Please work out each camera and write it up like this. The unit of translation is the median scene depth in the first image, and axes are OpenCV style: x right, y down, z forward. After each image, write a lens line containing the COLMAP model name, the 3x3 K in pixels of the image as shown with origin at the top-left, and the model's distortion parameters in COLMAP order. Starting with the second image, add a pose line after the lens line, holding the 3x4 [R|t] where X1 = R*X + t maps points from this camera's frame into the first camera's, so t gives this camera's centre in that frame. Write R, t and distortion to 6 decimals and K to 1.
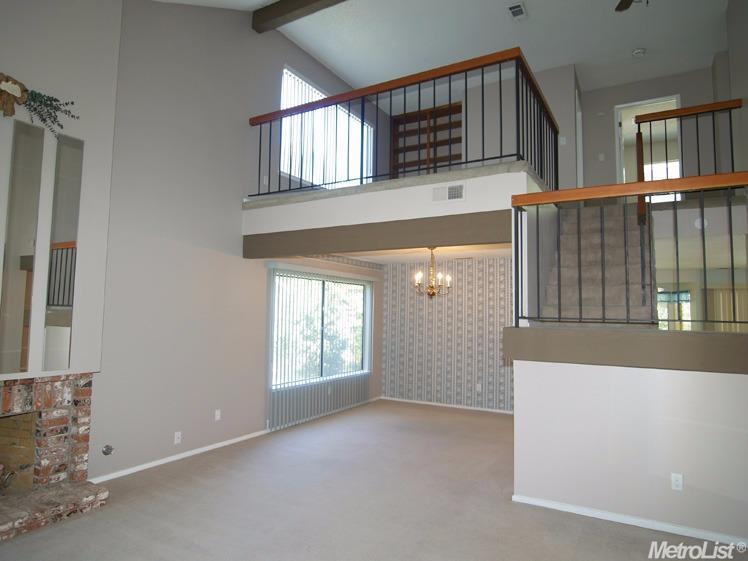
lens RADIAL K [[474.3, 0, 374.2], [0, 474.3, 279.4], [0, 0, 1]] dist [-0.025589, 0.002931]
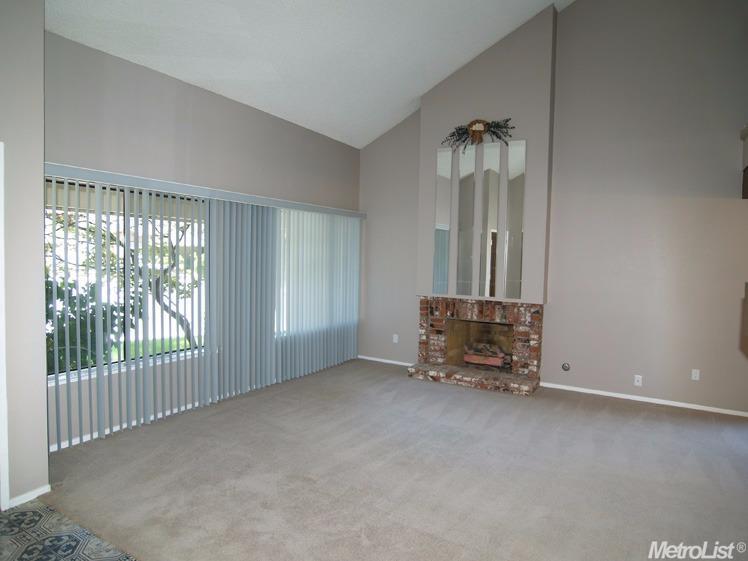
lens RADIAL K [[474.3, 0, 375.6], [0, 474.3, 282.6], [0, 0, 1]] dist [-0.025589, 0.002931]
pose [[-0.000581, 0.037970, -0.999279, 0.843800], [0.046803, 0.998185, 0.037901, 0.059940], [0.998904, -0.046748, -0.002357, 0.545594]]
